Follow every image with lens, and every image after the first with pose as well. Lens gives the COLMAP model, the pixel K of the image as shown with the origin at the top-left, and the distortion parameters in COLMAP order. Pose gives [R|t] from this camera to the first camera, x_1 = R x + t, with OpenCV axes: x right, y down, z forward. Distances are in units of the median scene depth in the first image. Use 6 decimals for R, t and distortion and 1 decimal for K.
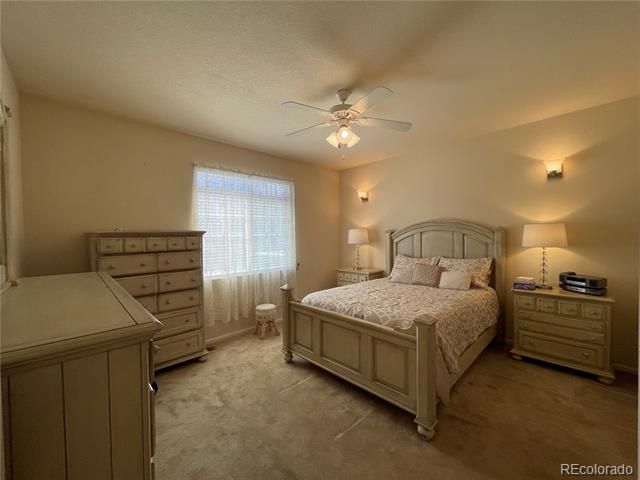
lens RADIAL K [[256.9, 0, 316.3], [0, 256.9, 240.0], [0, 0, 1]] dist [-0.002479, 0.001277]
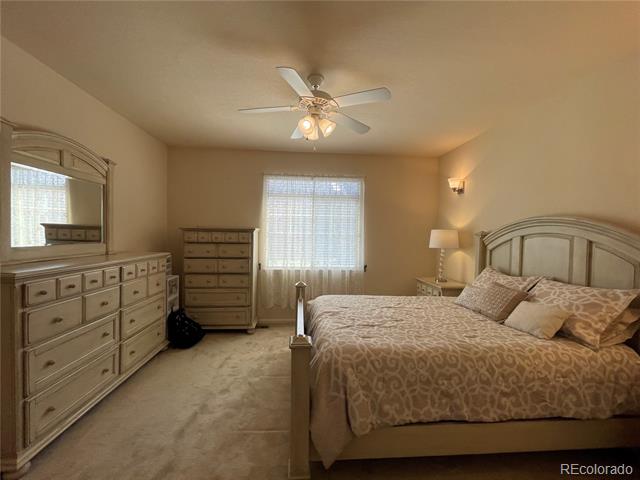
lens RADIAL K [[256.9, 0, 318.4], [0, 256.9, 240.0], [0, 0, 1]] dist [-0.002479, 0.001277]
pose [[0.769162, 0.042674, -0.637627, 0.487023], [-0.041852, 0.998990, 0.016372, -0.010448], [0.637682, 0.014094, 0.770171, 0.209844]]
